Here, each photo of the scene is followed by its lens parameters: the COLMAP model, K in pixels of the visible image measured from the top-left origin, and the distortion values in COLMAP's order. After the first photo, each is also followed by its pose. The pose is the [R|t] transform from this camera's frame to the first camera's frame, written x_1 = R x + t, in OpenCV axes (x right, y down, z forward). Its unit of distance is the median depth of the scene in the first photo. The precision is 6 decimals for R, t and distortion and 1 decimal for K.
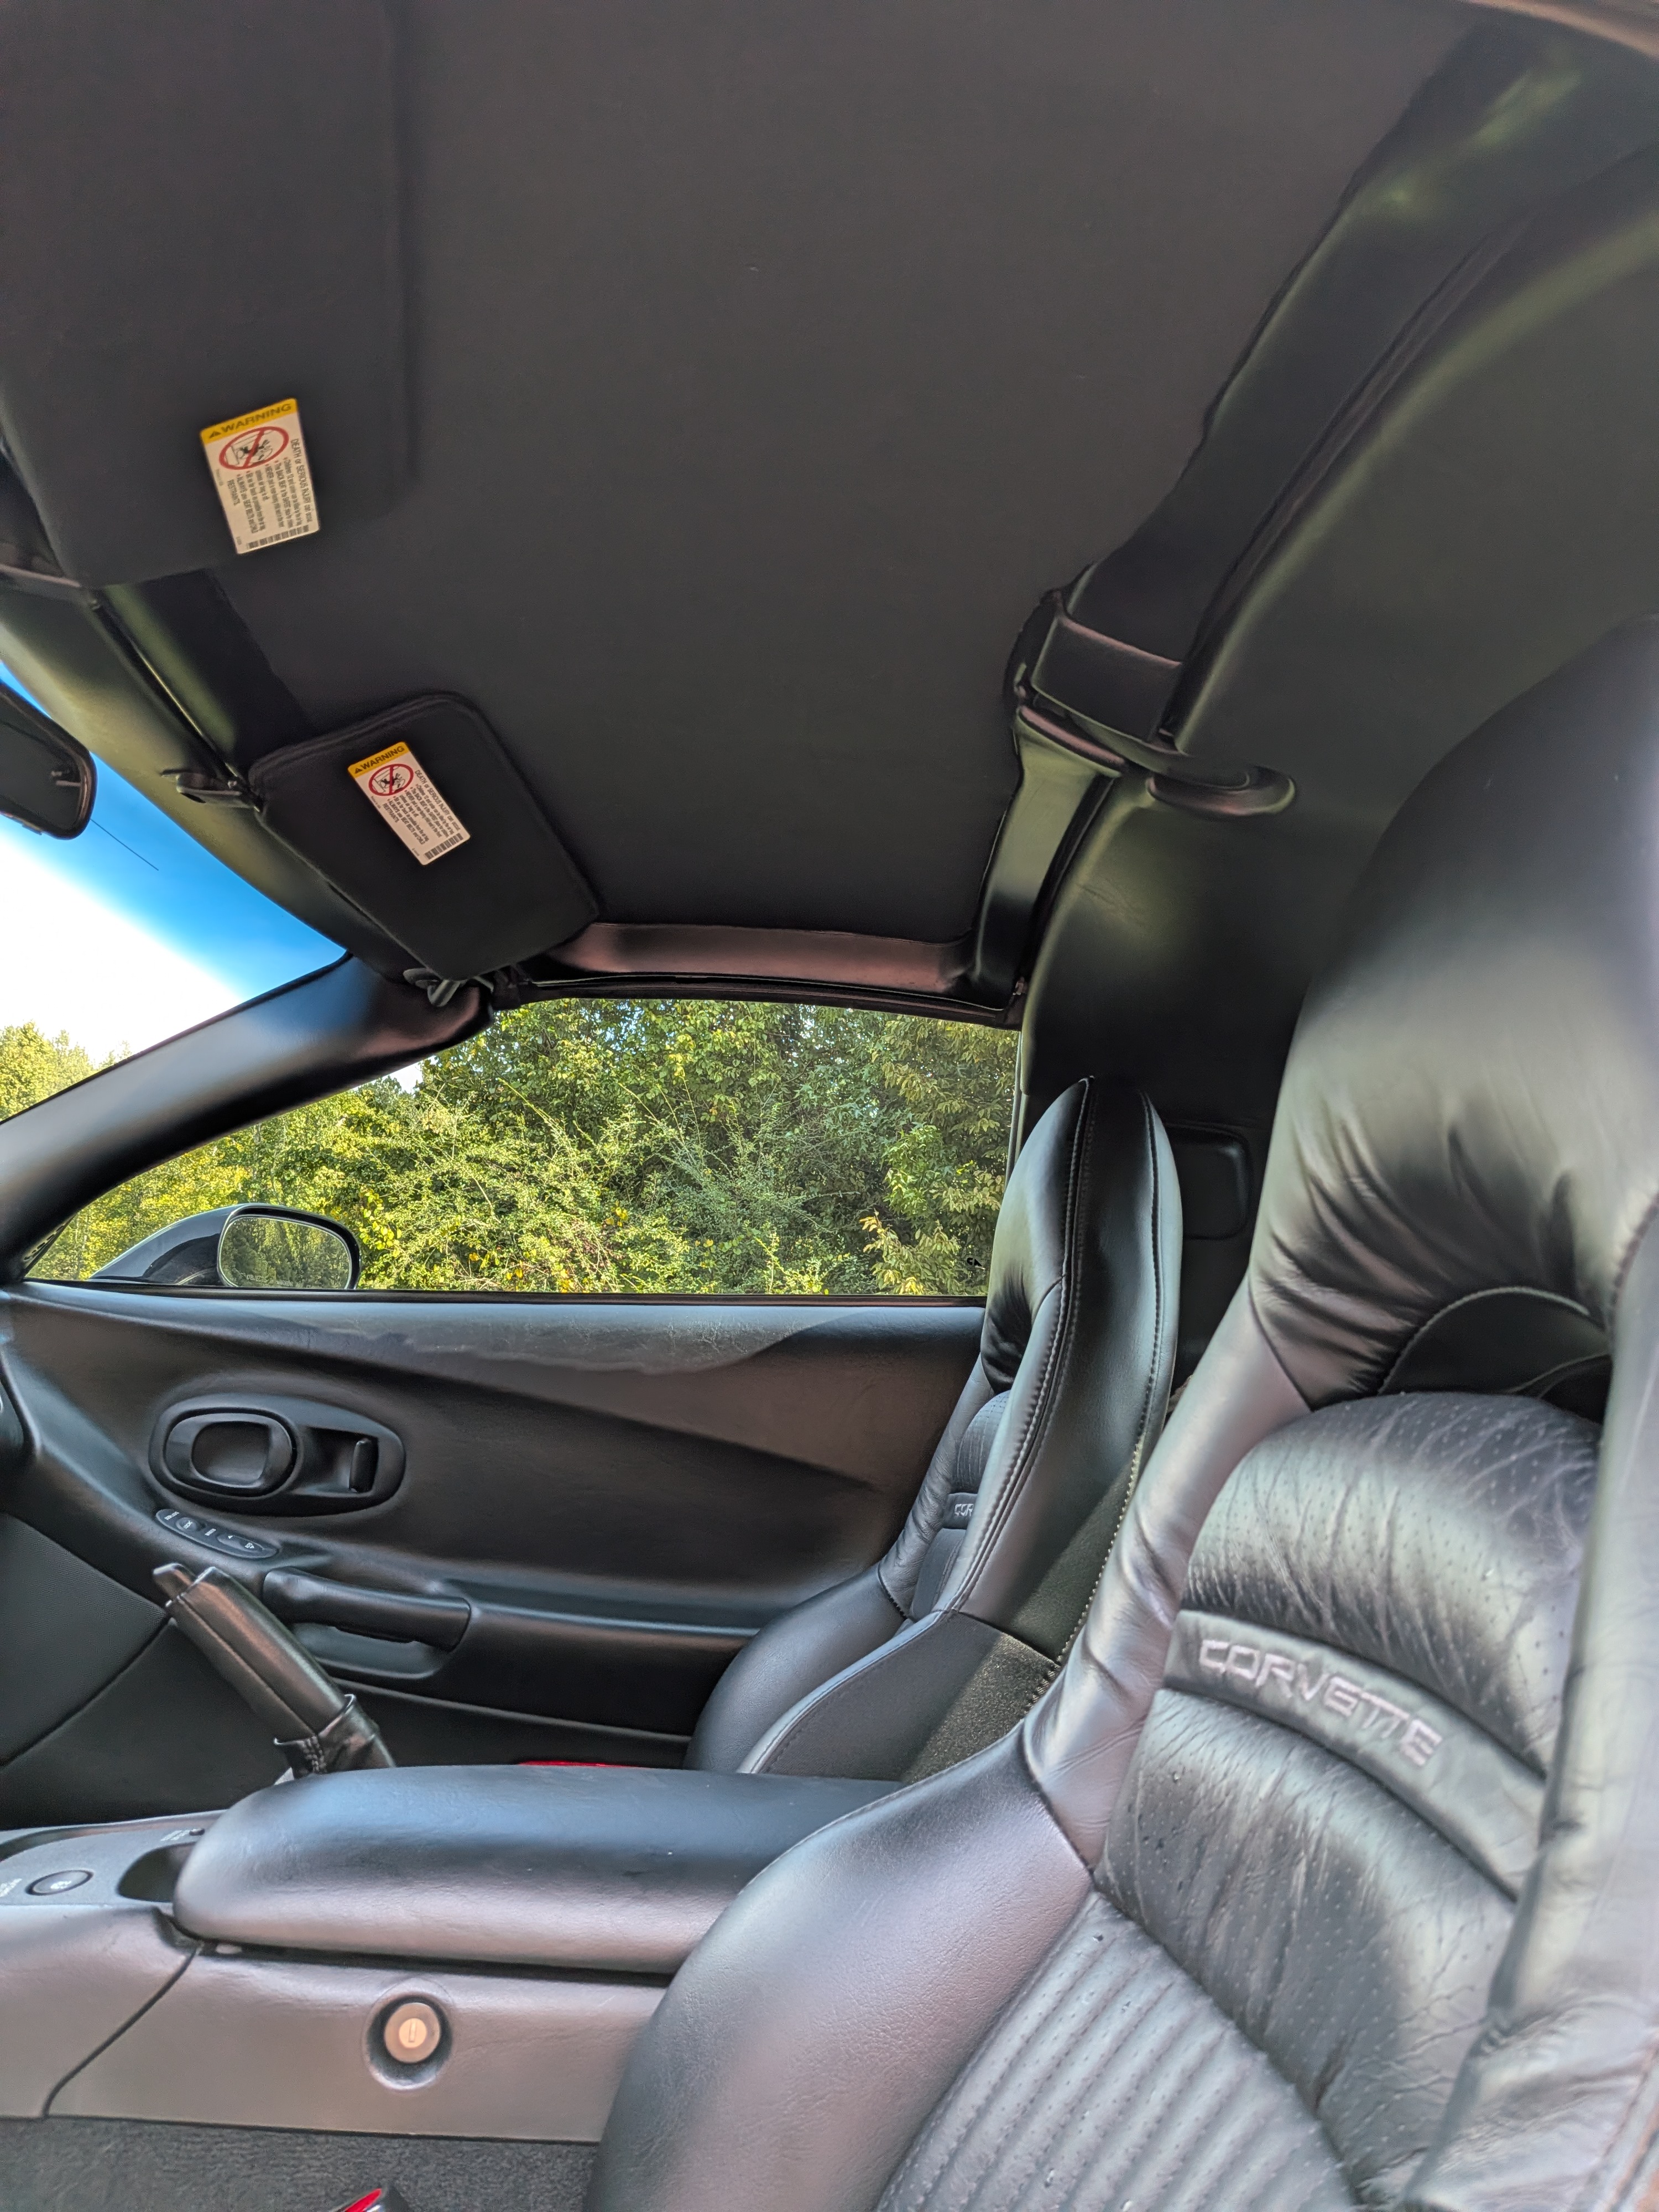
lens RADIAL K [[1634.6, 0, 888.4], [0, 1634.6, 1171.6], [0, 0, 1]] dist [0.002845, -0.029647]
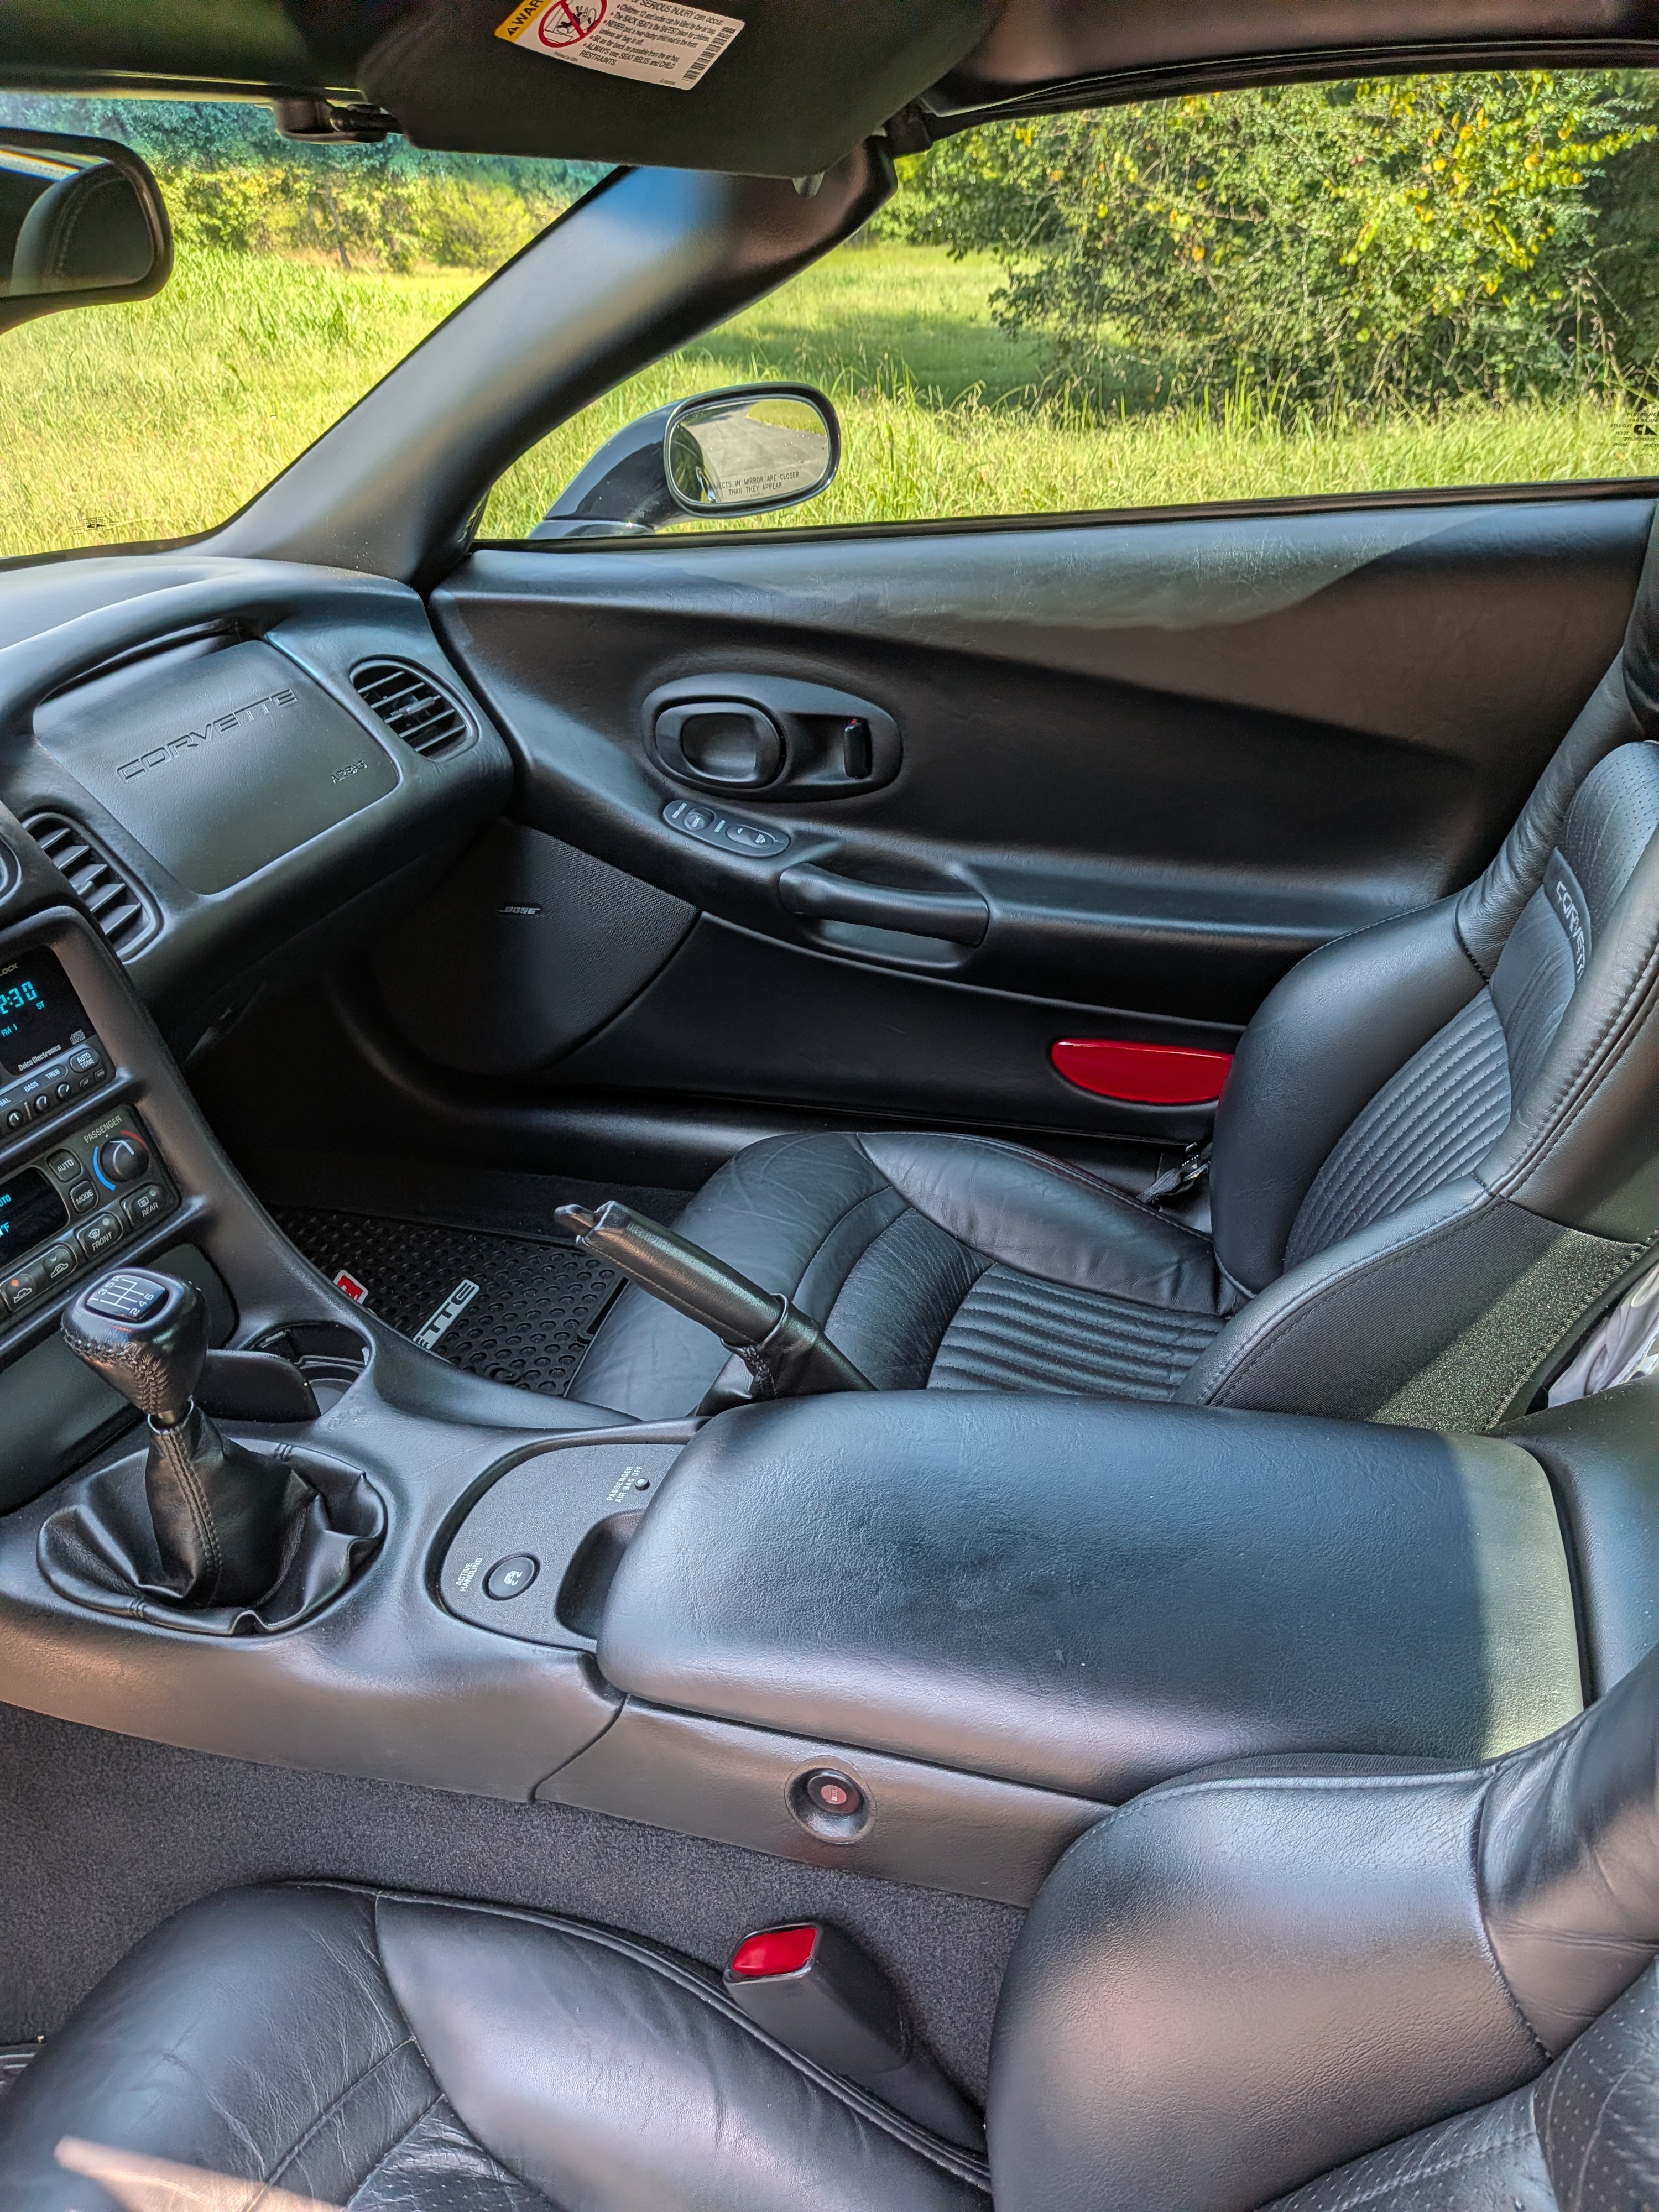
lens RADIAL K [[1634.6, 0, 888.4], [0, 1634.6, 1171.6], [0, 0, 1]] dist [0.002845, -0.029647]
pose [[0.926363, 0.071209, -0.369840, 0.036304], [0.175163, 0.787847, 0.590436, -0.160121], [0.333422, -0.611740, 0.717359, 0.237147]]
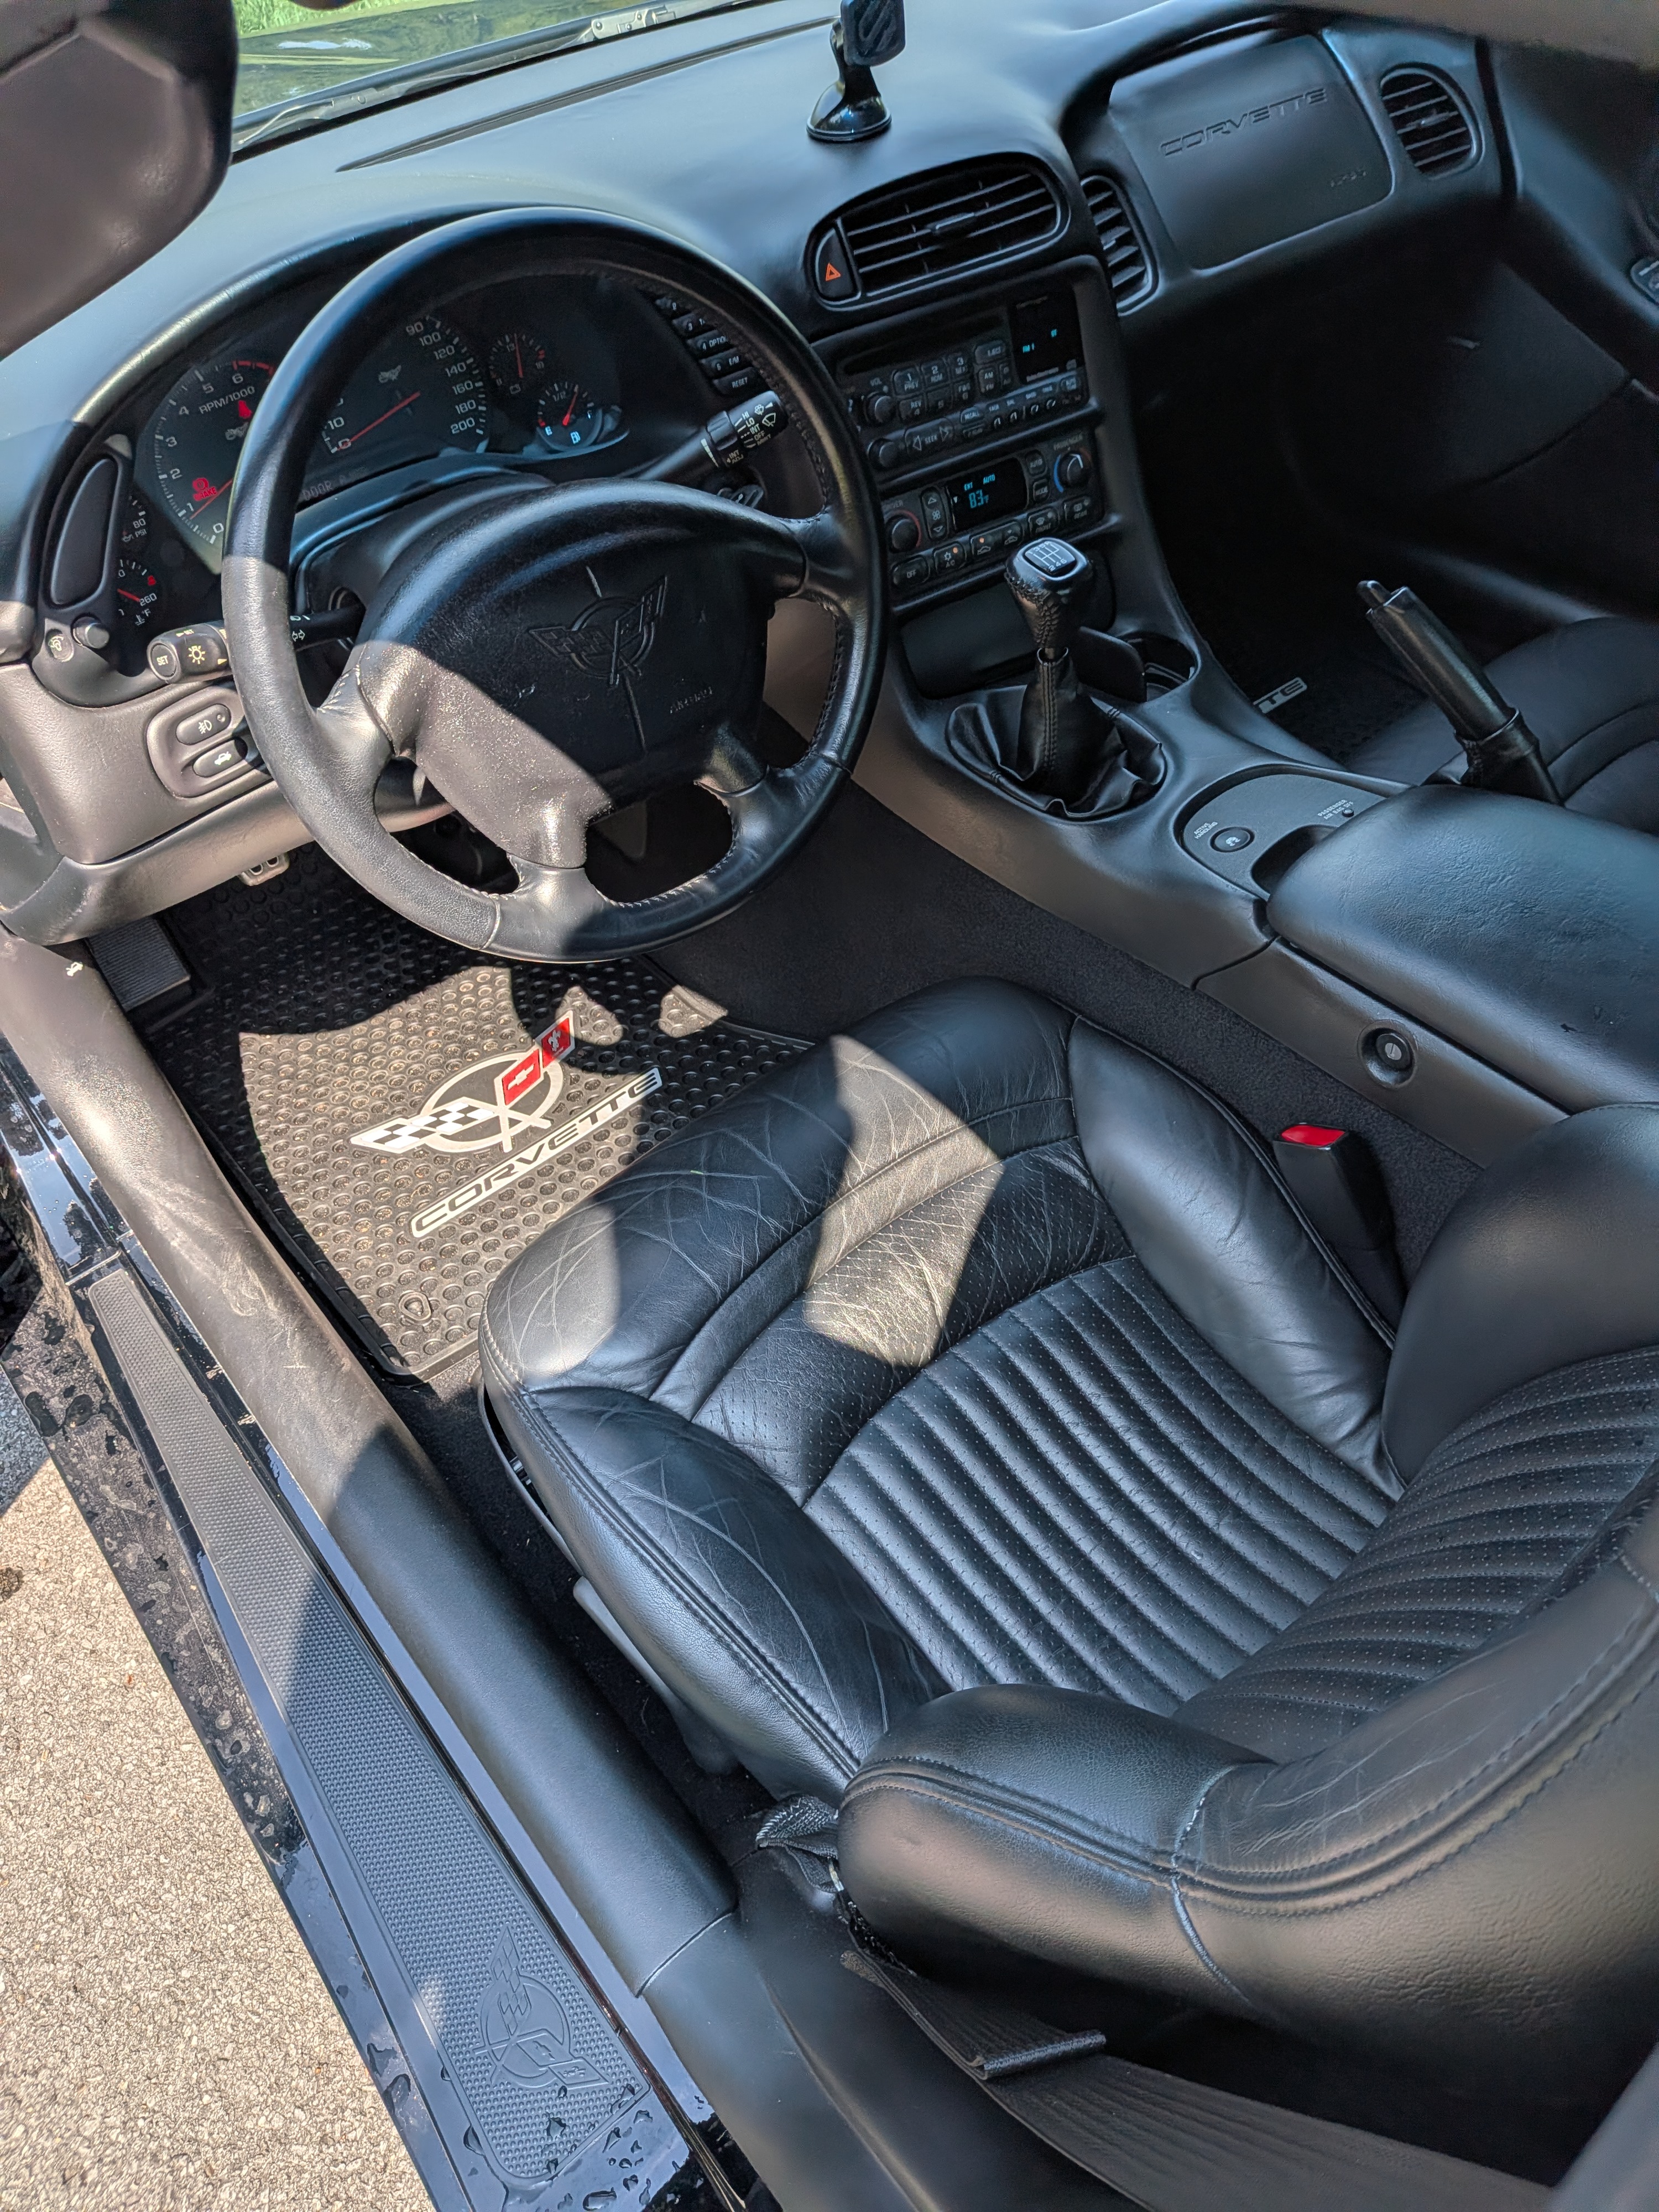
lens RADIAL K [[1634.6, 0, 888.4], [0, 1634.6, 1171.6], [0, 0, 1]] dist [0.002845, -0.029647]
pose [[0.565170, 0.499482, -0.656582, 0.197491], [0.240227, 0.661751, 0.710195, -0.221672], [0.789223, -0.559110, 0.254013, 0.110889]]
